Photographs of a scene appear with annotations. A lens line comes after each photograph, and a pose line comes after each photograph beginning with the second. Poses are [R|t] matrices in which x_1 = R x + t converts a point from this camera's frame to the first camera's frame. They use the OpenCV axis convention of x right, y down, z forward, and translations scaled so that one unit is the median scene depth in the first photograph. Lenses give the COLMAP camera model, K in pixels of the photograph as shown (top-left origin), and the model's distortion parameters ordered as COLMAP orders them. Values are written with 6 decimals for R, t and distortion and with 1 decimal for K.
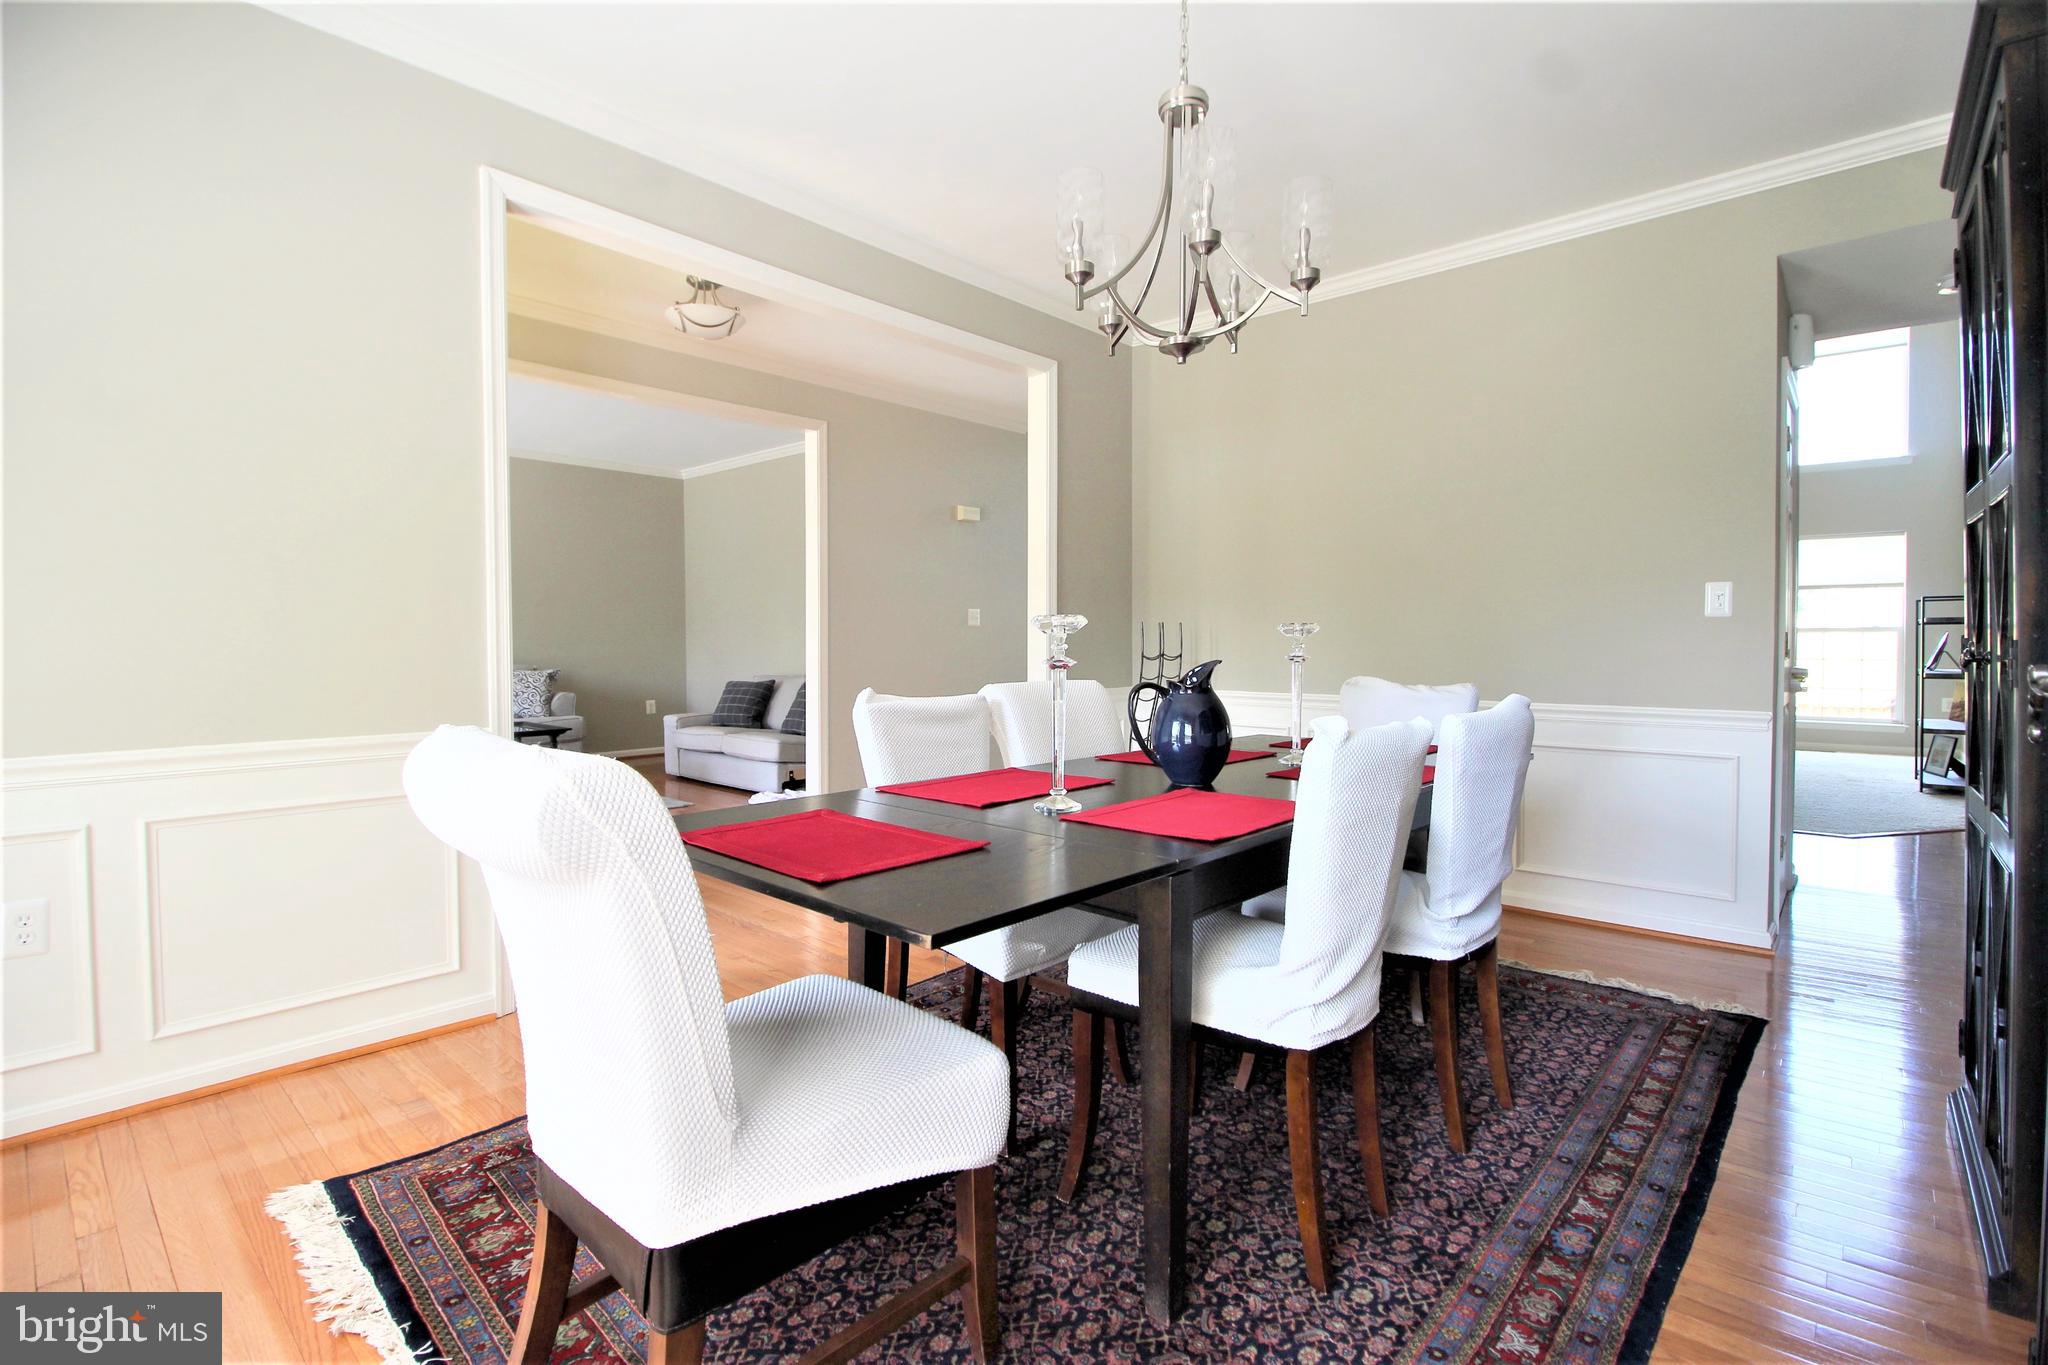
lens RADIAL K [[948.2, 0, 1023.0], [0, 948.2, 669.5], [0, 0, 1]] dist [-0.013926, -0.003250]
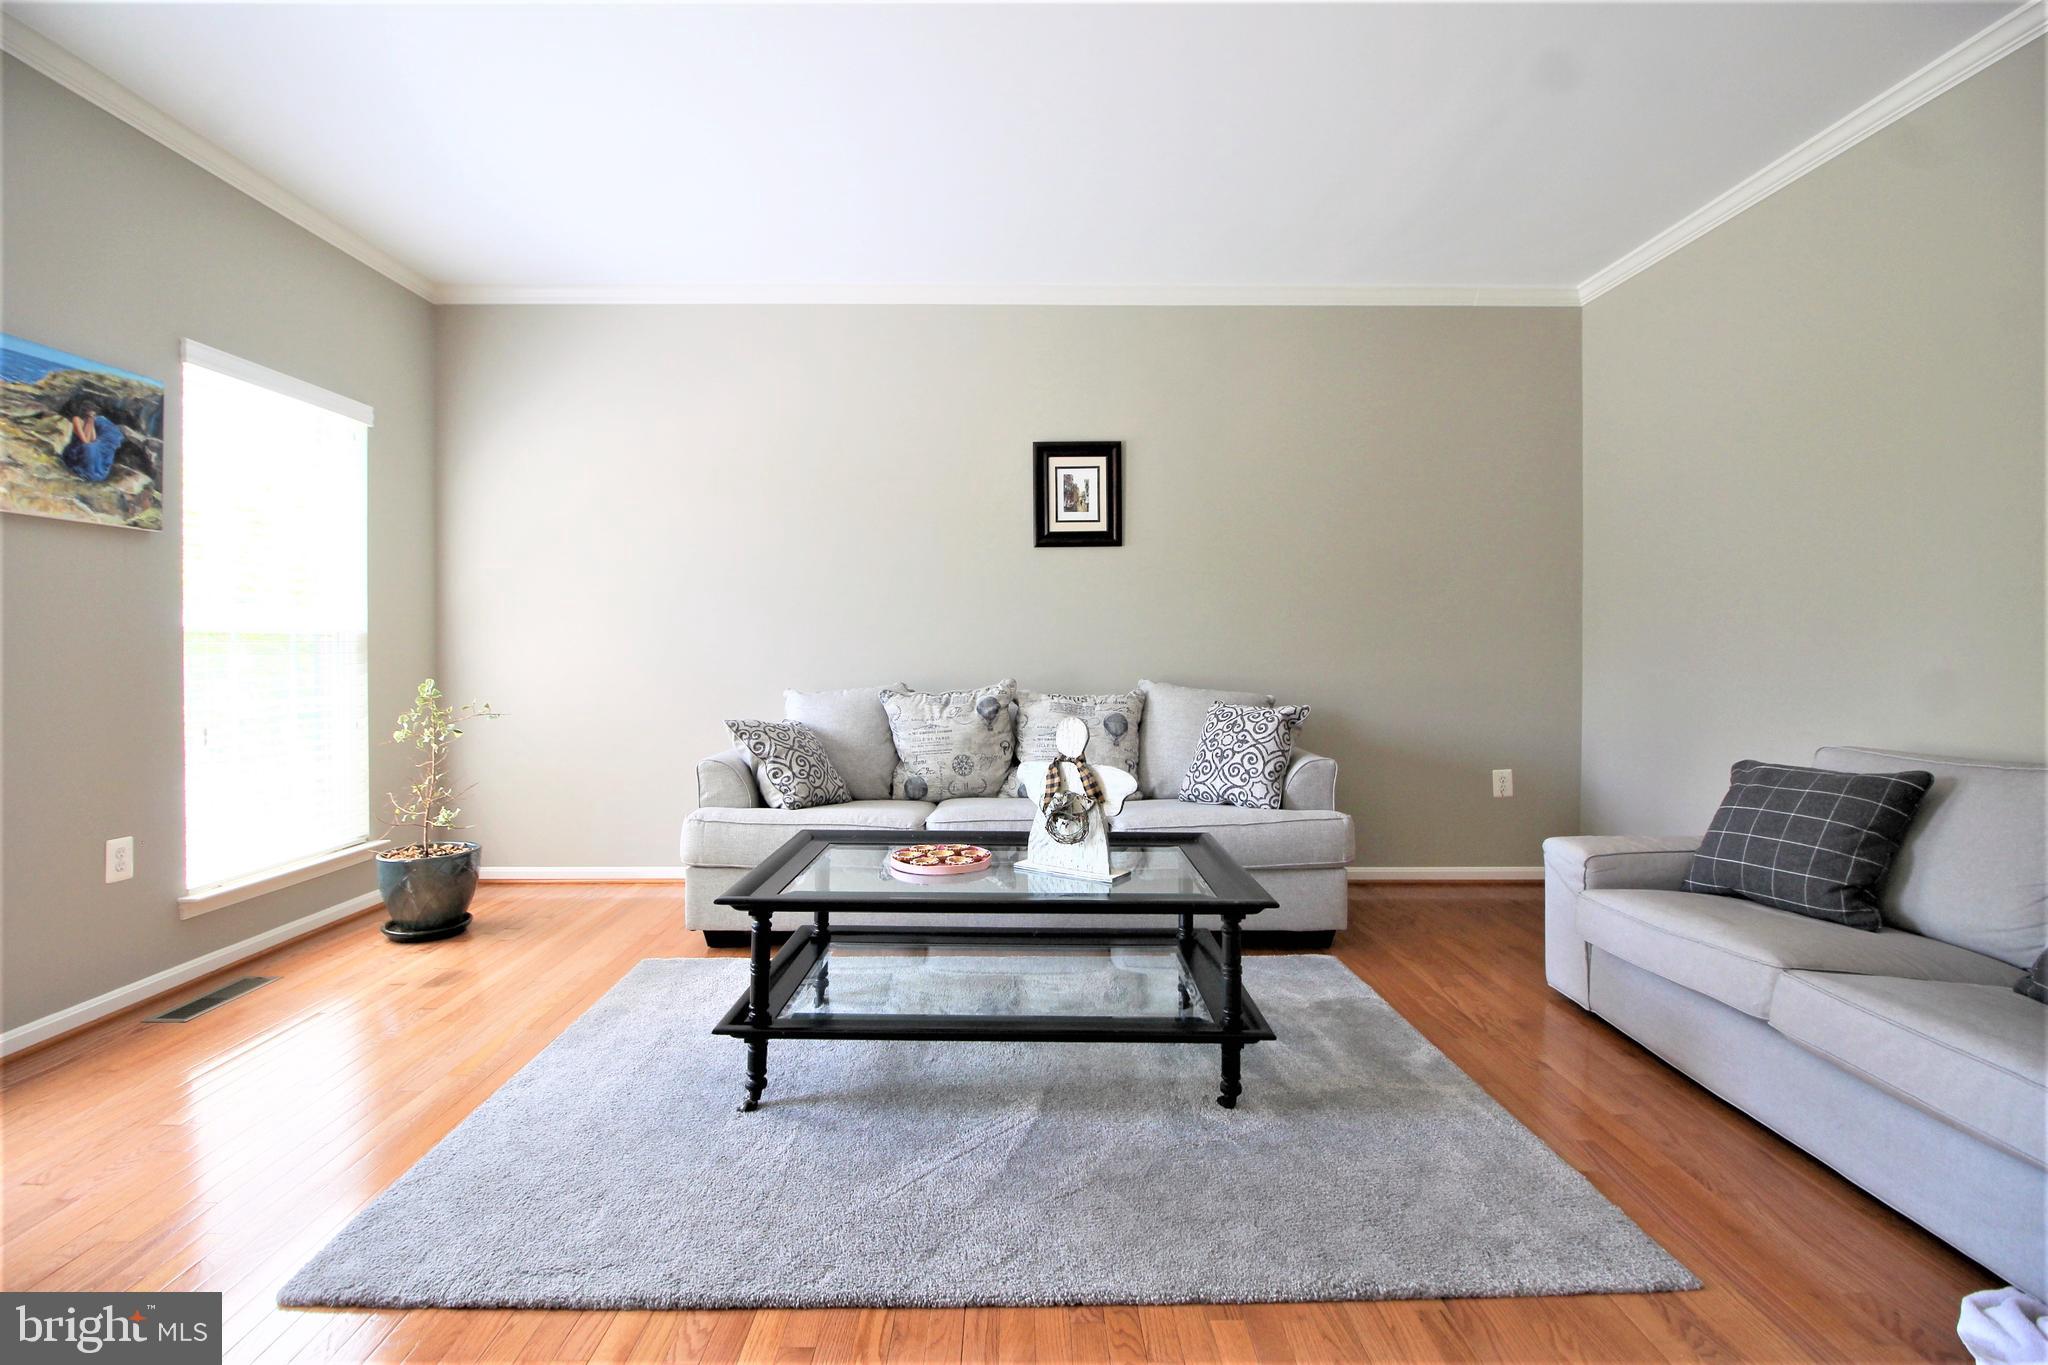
lens RADIAL K [[948.2, 0, 1029.9], [0, 948.2, 657.0], [0, 0, 1]] dist [-0.013926, -0.003250]
pose [[0.672787, 0.006170, -0.739811, -0.236516], [-0.020365, 0.999741, -0.010182, -0.017284], [0.739556, 0.021917, 0.672738, 0.584835]]
